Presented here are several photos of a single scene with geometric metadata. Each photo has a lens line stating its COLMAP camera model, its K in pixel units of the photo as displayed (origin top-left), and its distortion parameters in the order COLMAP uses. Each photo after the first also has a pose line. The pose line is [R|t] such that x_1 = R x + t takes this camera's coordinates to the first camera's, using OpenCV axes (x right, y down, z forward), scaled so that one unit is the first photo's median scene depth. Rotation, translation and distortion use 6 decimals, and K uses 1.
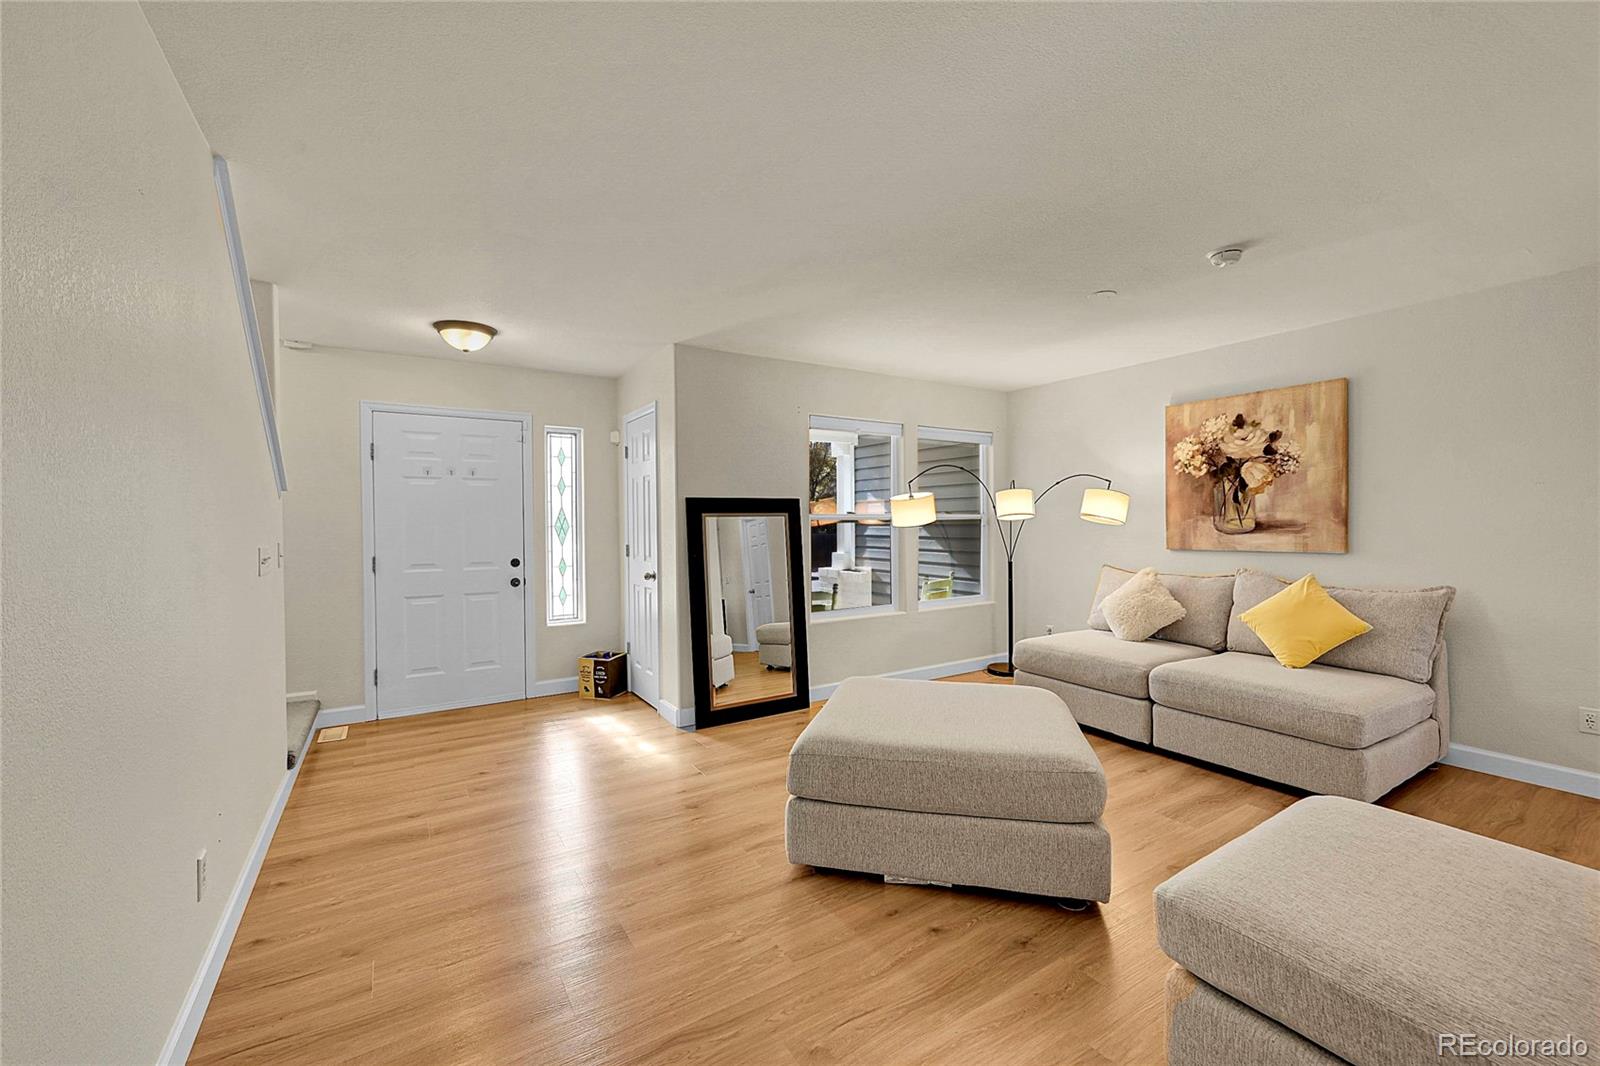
lens RADIAL K [[641.0, 0, 792.7], [0, 641.0, 527.1], [0, 0, 1]] dist [0.001460, 0.000129]
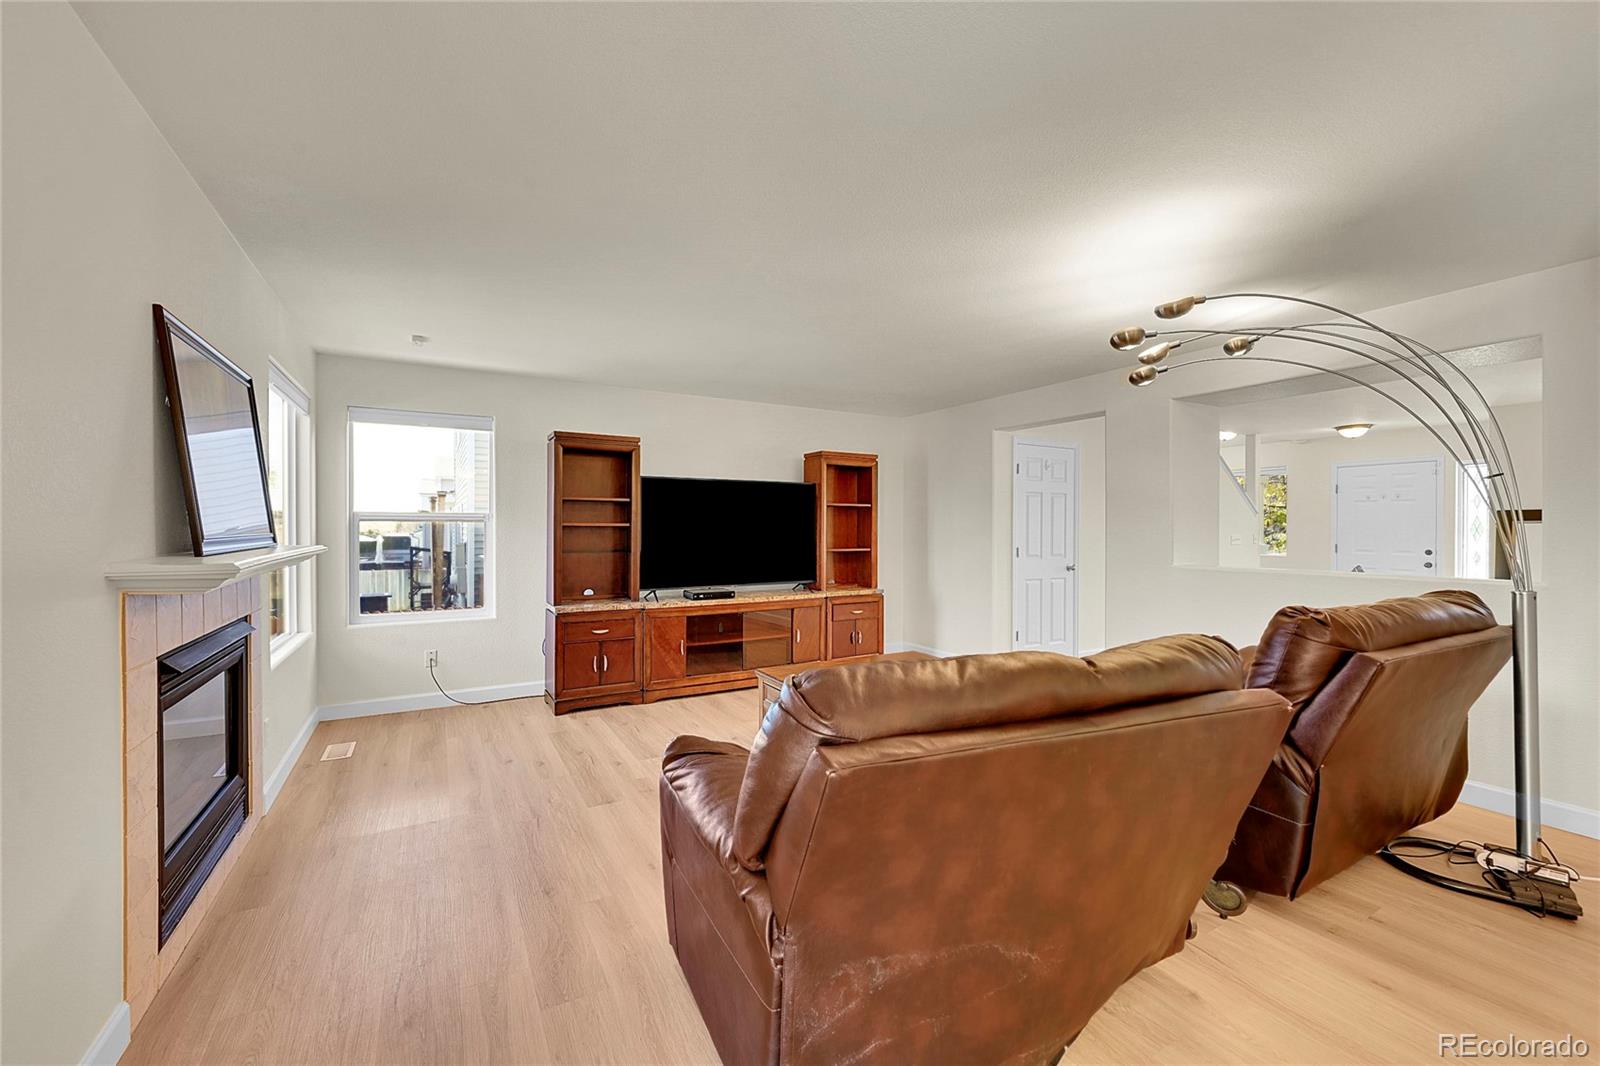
lens RADIAL K [[641.0, 0, 796.0], [0, 641.0, 532.2], [0, 0, 1]] dist [0.001460, 0.000129]
pose [[-0.020398, 0.015570, -0.999671, 1.158686], [-0.014470, 0.999769, 0.015867, 0.003897], [0.999687, 0.014788, -0.020168, -0.507307]]
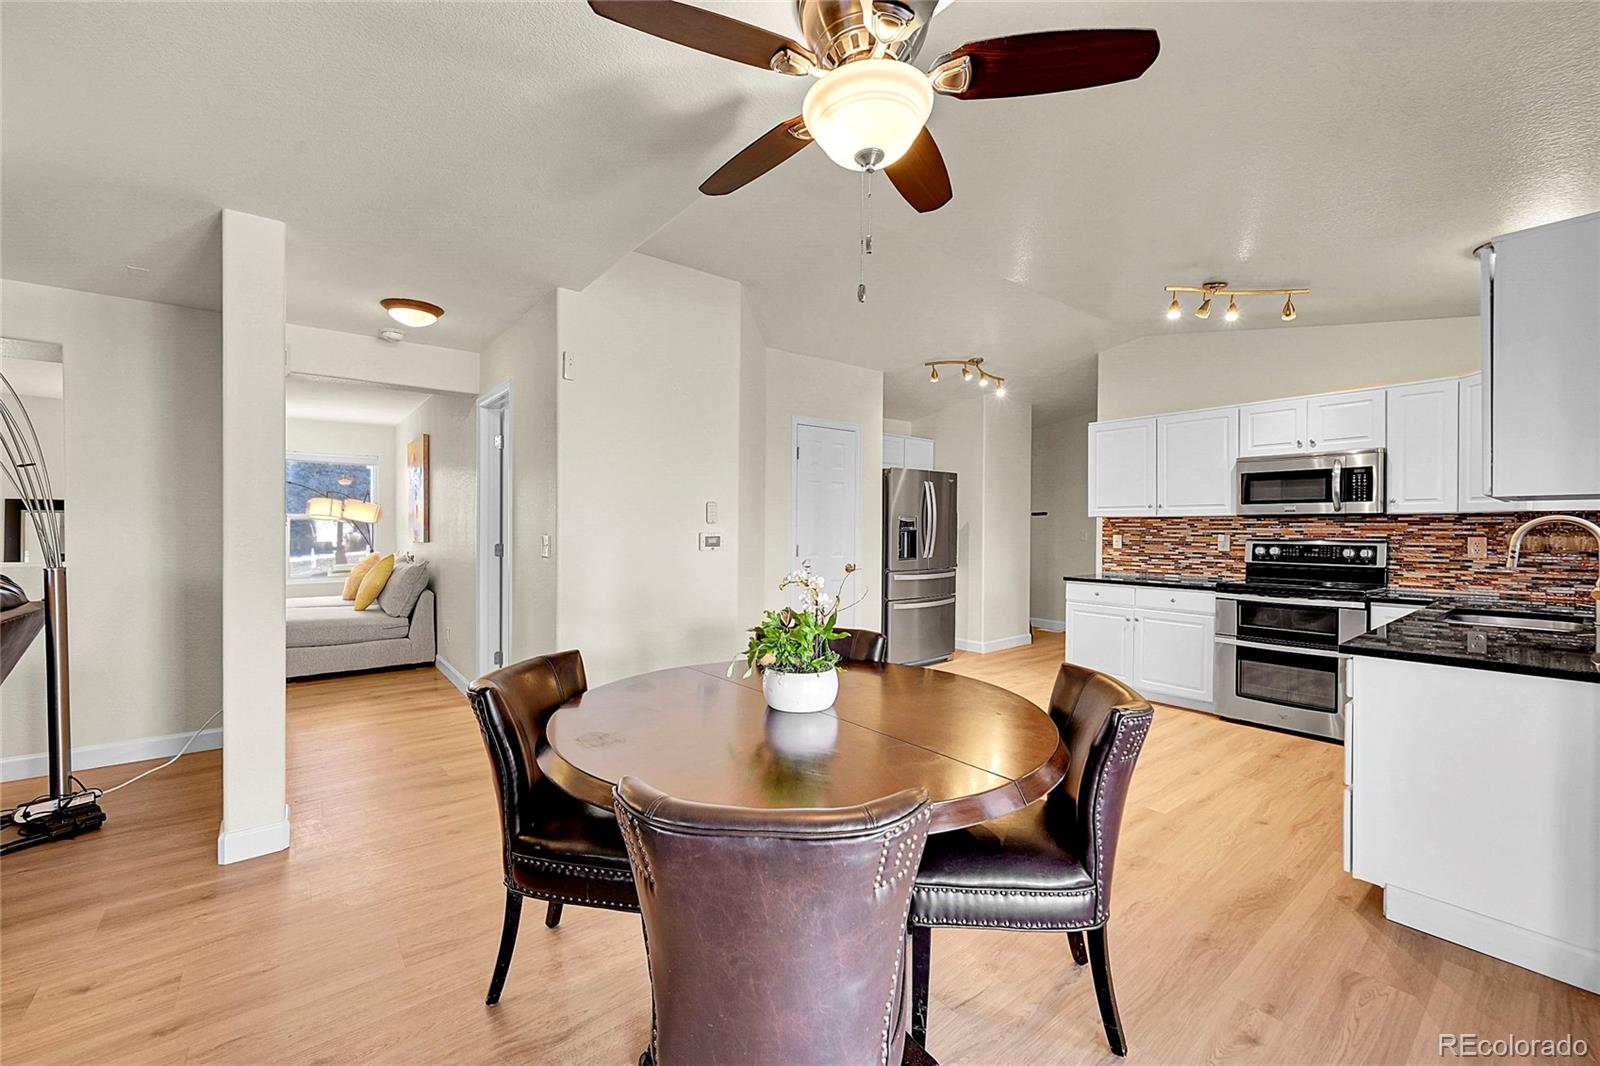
lens RADIAL K [[641.0, 0, 804.0], [0, 641.0, 535.1], [0, 0, 1]] dist [0.001460, 0.000129]
pose [[0.993318, 0.014618, 0.114483, 1.235377], [-0.014473, 0.999893, -0.002095, 0.010590], [-0.114501, 0.000424, 0.993423, -0.585337]]
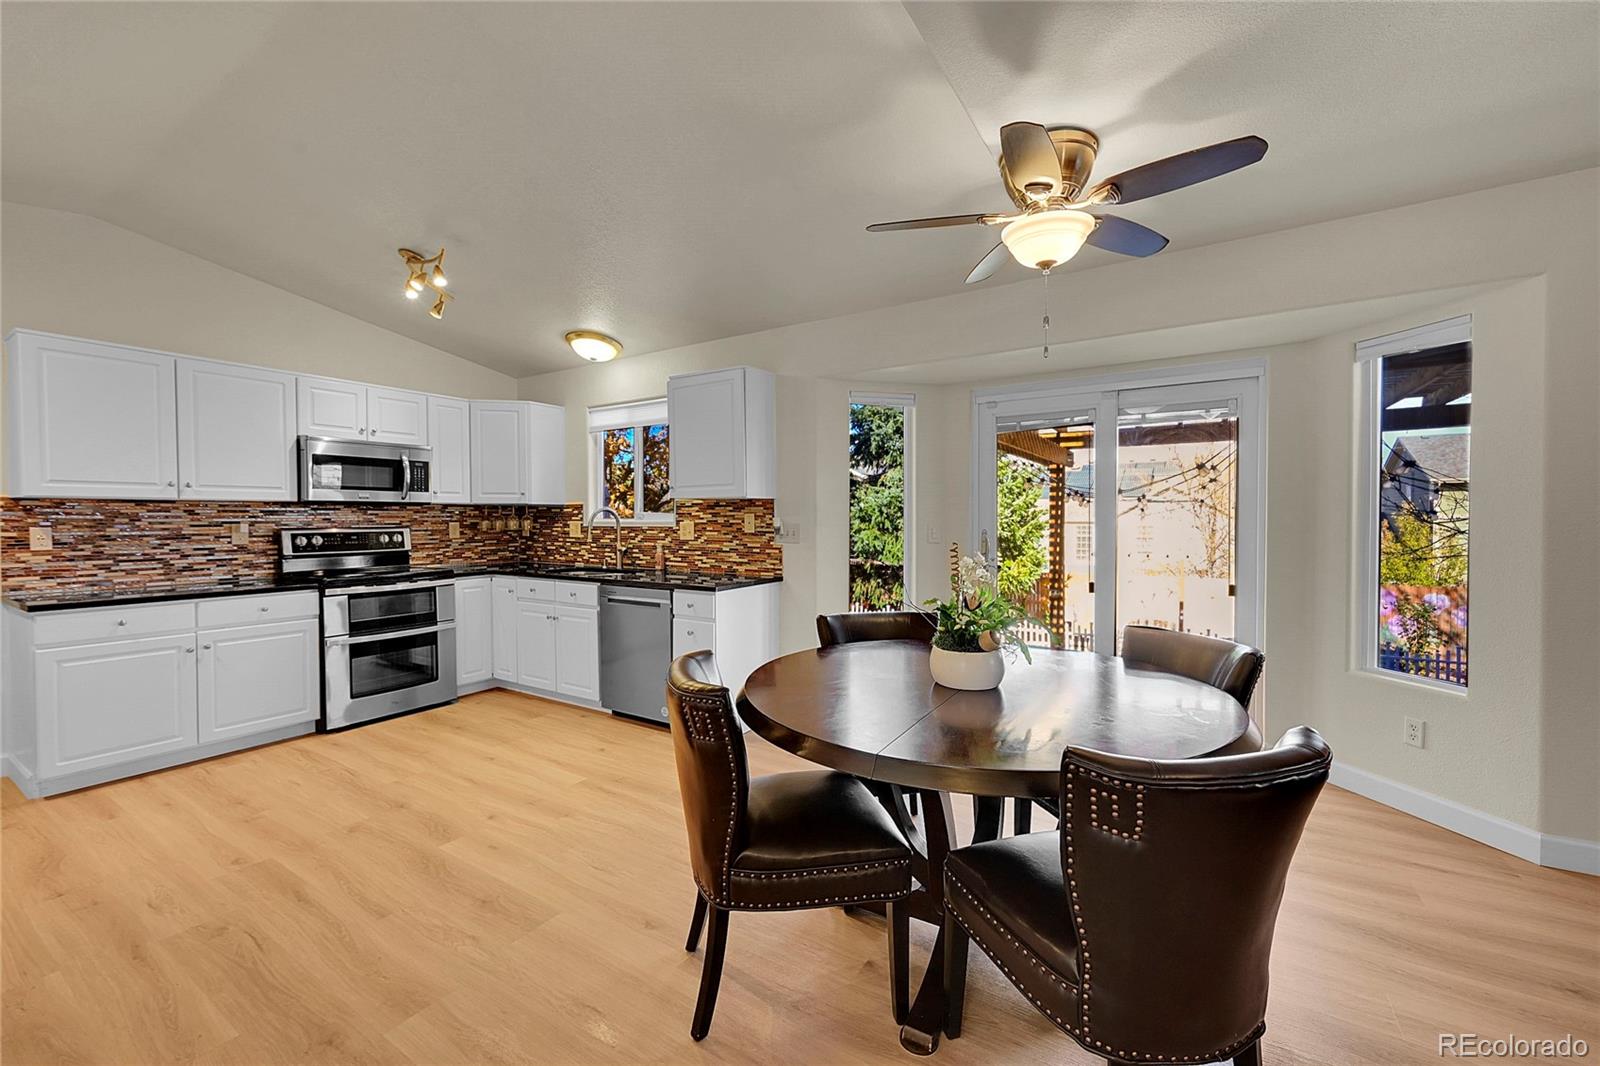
lens RADIAL K [[641.0, 0, 796.2], [0, 641.0, 533.7], [0, 0, 1]] dist [0.001460, 0.000129]
pose [[-0.432226, -0.008558, 0.901725, 0.974971], [0.020077, 0.999616, 0.019110, 0.009415], [-0.901542, 0.026363, -0.431888, 0.035104]]
